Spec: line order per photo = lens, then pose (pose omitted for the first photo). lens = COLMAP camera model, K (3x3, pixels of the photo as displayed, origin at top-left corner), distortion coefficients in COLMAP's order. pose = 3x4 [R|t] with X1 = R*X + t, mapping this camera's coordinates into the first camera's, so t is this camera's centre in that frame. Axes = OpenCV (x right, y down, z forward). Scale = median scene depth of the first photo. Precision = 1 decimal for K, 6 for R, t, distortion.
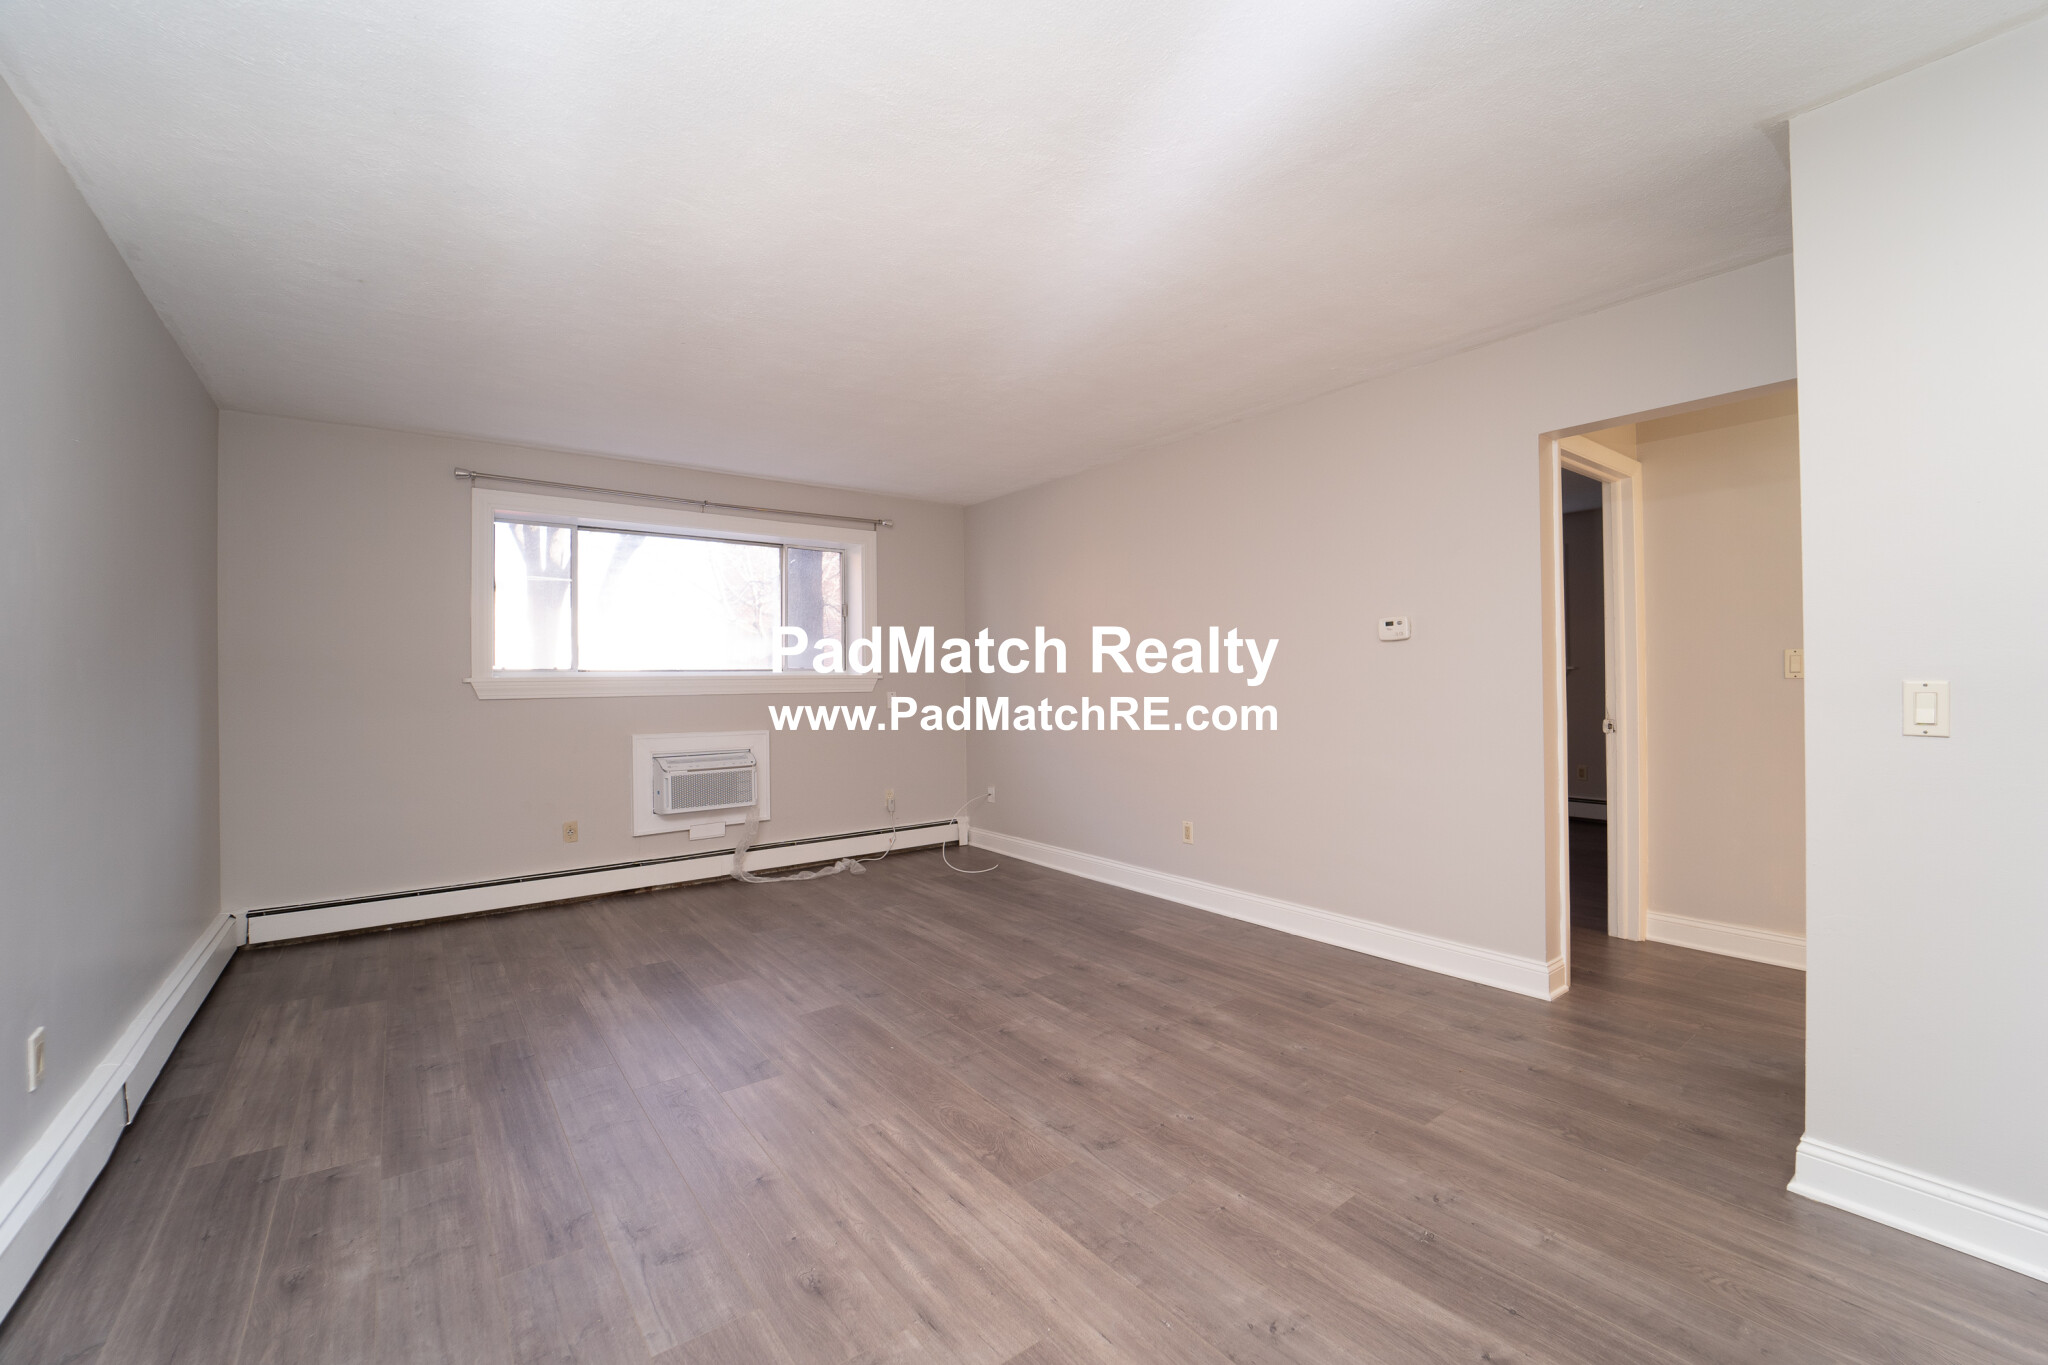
lens RADIAL K [[832.4, 0, 1037.1], [0, 832.4, 679.7], [0, 0, 1]] dist [-0.020696, -0.000151]
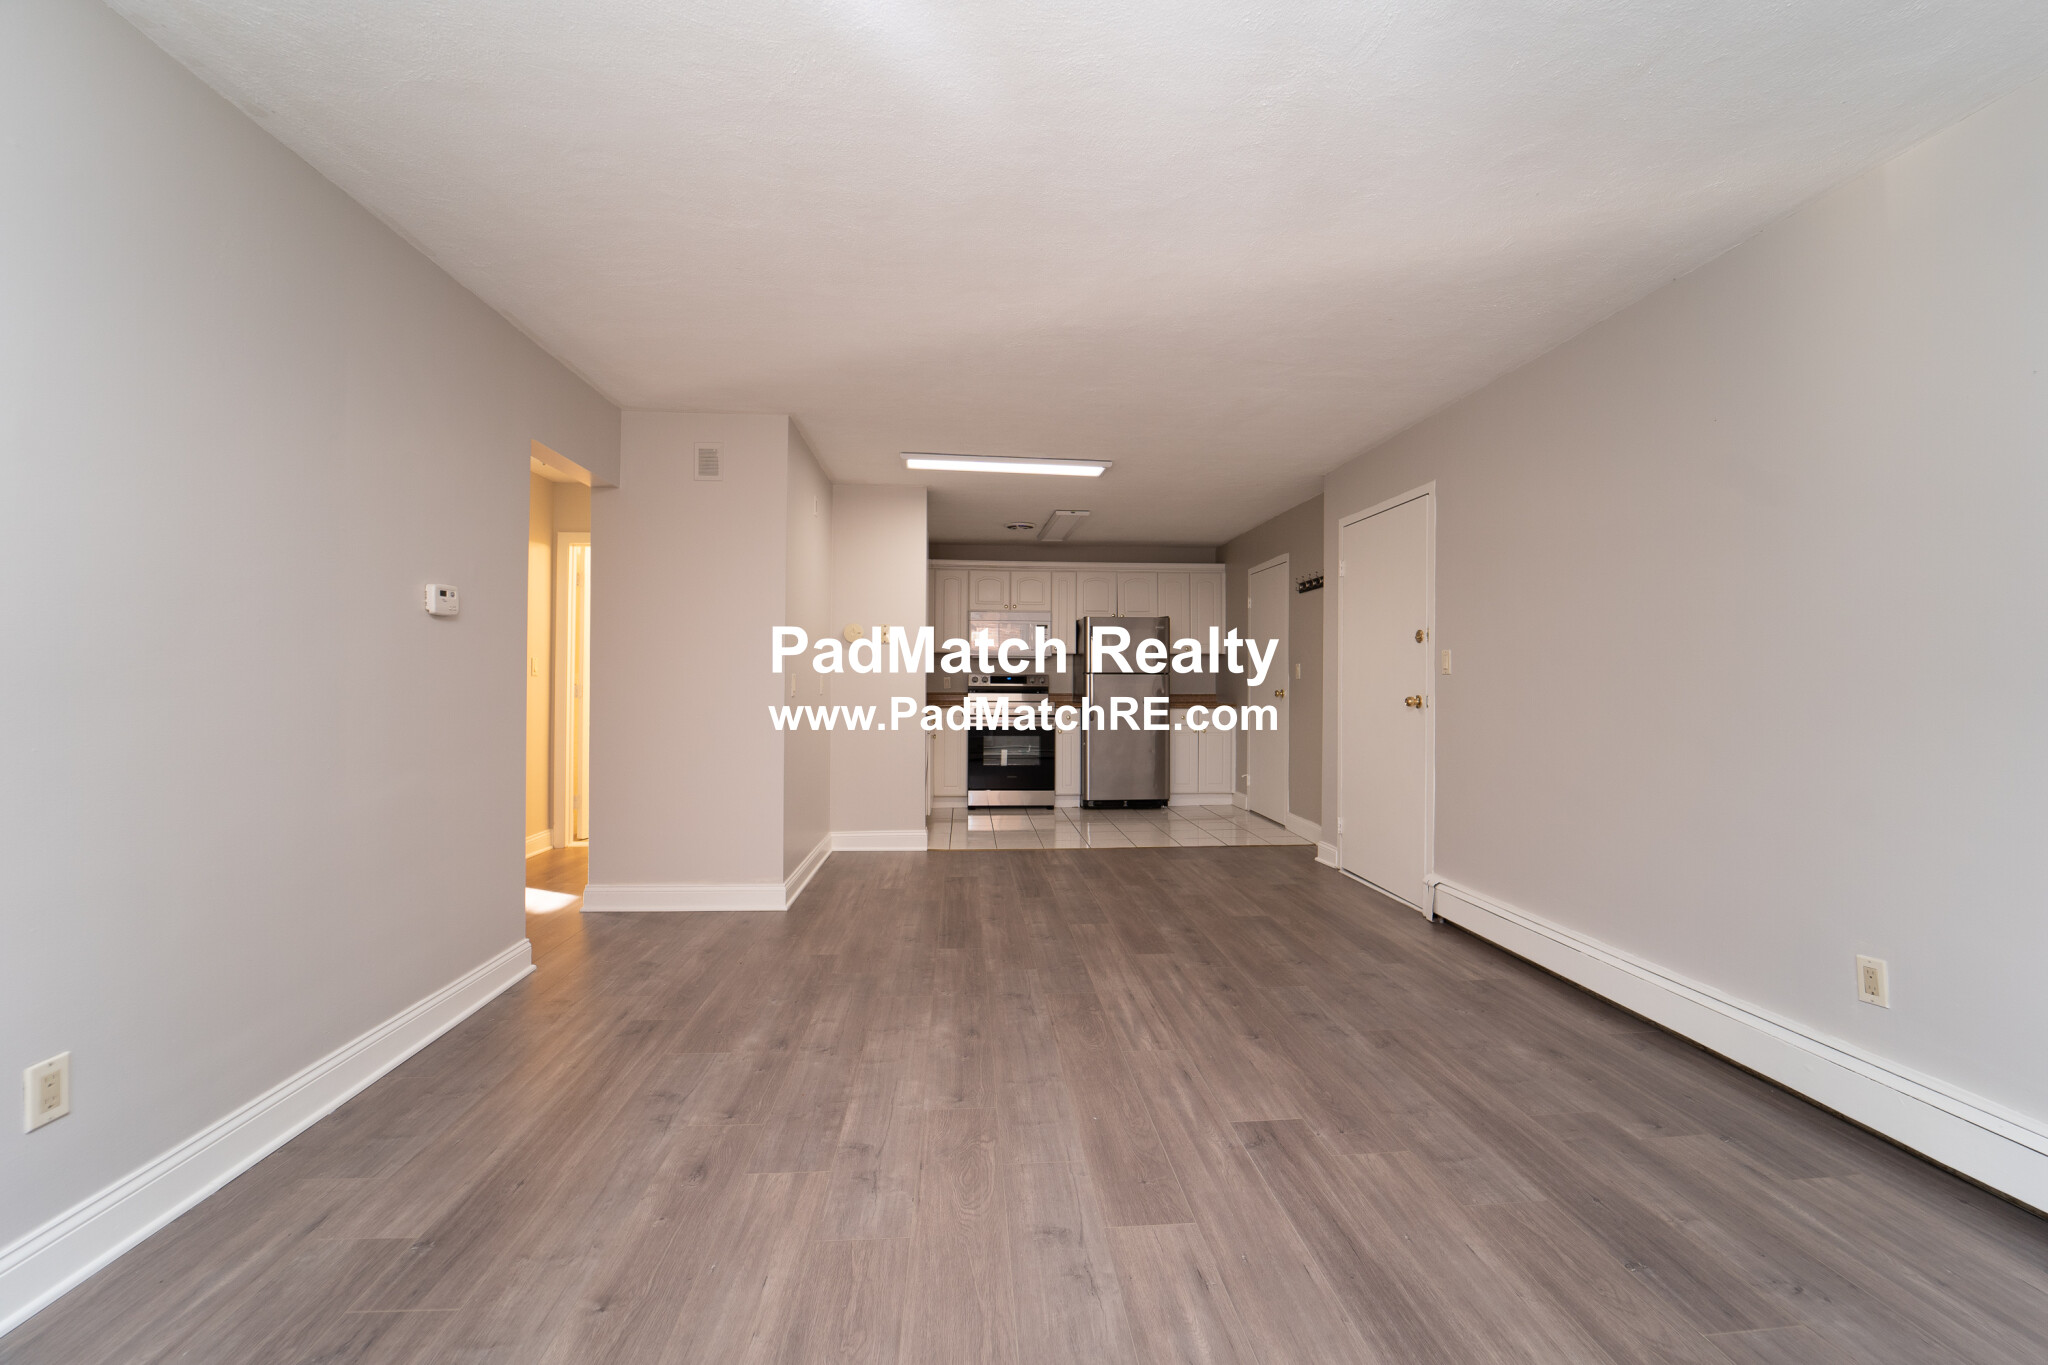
lens RADIAL K [[832.4, 0, 1037.1], [0, 832.4, 679.7], [0, 0, 1]] dist [-0.020696, -0.000151]
pose [[-0.842200, 0.009087, 0.539088, -0.618741], [0.005409, 0.999950, -0.008405, 0.030424], [-0.539137, -0.004163, -0.842208, 1.876671]]
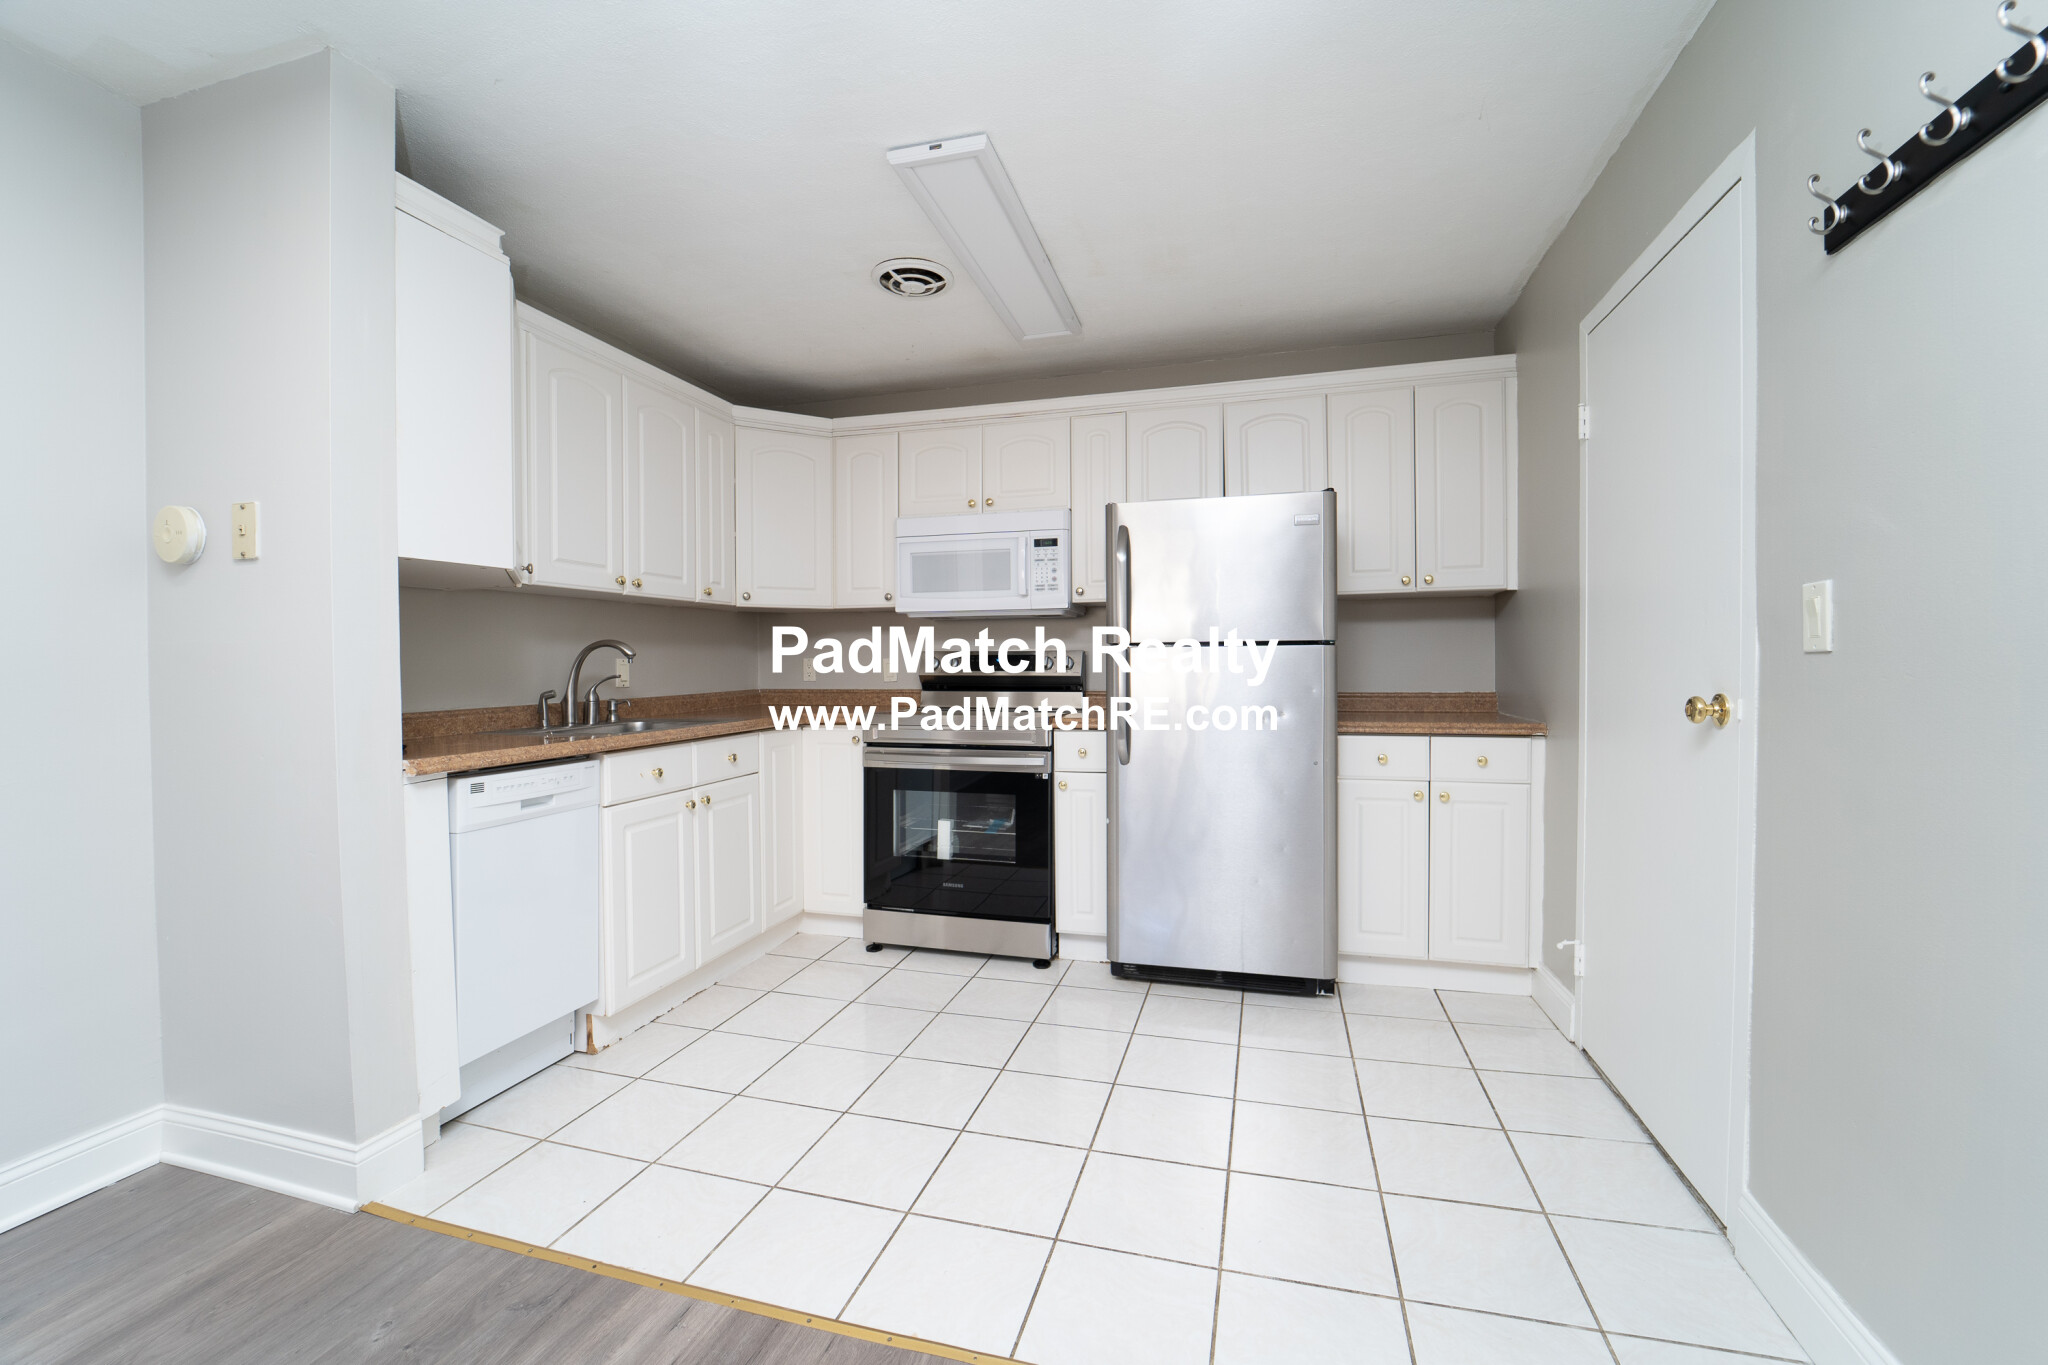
lens RADIAL K [[832.4, 0, 1037.1], [0, 832.4, 679.7], [0, 0, 1]] dist [-0.020696, -0.000151]
pose [[-0.600307, 0.000911, 0.799769, -0.497690], [0.016980, 0.999788, 0.011606, 0.027688], [-0.799589, 0.020547, -0.600196, 1.495374]]
